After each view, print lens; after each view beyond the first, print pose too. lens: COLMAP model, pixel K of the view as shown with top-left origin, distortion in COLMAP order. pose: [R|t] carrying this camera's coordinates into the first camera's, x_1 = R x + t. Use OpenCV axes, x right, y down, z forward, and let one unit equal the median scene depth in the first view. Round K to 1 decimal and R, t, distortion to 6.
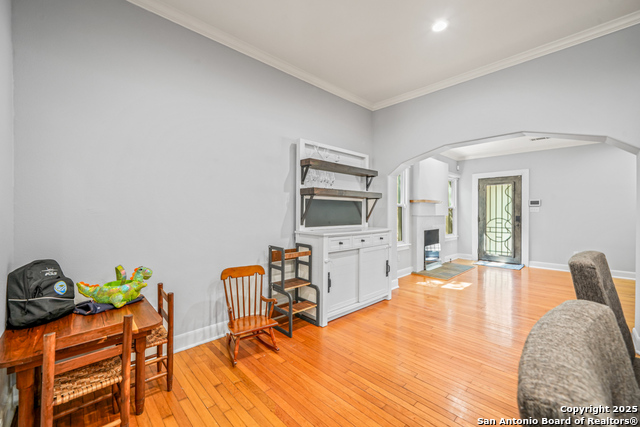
lens RADIAL K [[260.9, 0, 312.8], [0, 260.9, 216.4], [0, 0, 1]] dist [-0.017005, -0.000104]
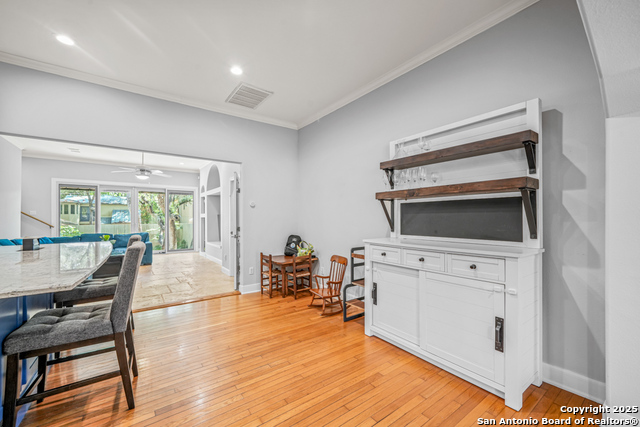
lens RADIAL K [[254.7, 0, 320.1], [0, 254.7, 219.4], [0, 0, 1]] dist [0.000504, 0.000098]
pose [[-0.112236, 0.003925, -0.993674, 0.482174], [-0.014026, 0.999886, 0.005534, -0.006619], [0.993583, 0.014558, -0.112168, 0.441212]]
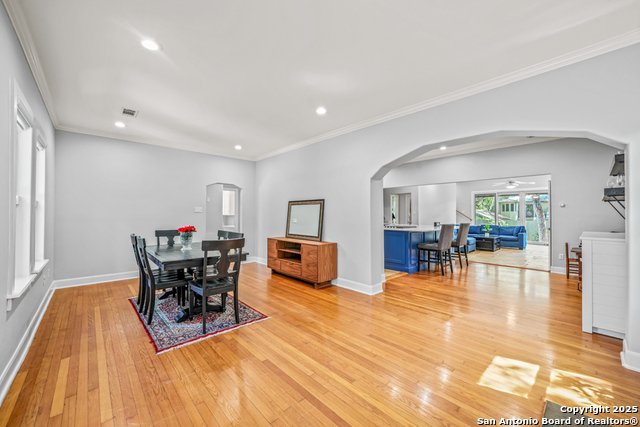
lens RADIAL K [[247.4, 0, 317.3], [0, 247.4, 215.0], [0, 0, 1]] dist [-0.001581, -0.000107]
pose [[-0.999915, -0.004318, 0.012324, 0.646521], [-0.004097, 0.999831, 0.017912, -0.017751], [-0.012400, 0.017860, -0.999764, 1.067268]]
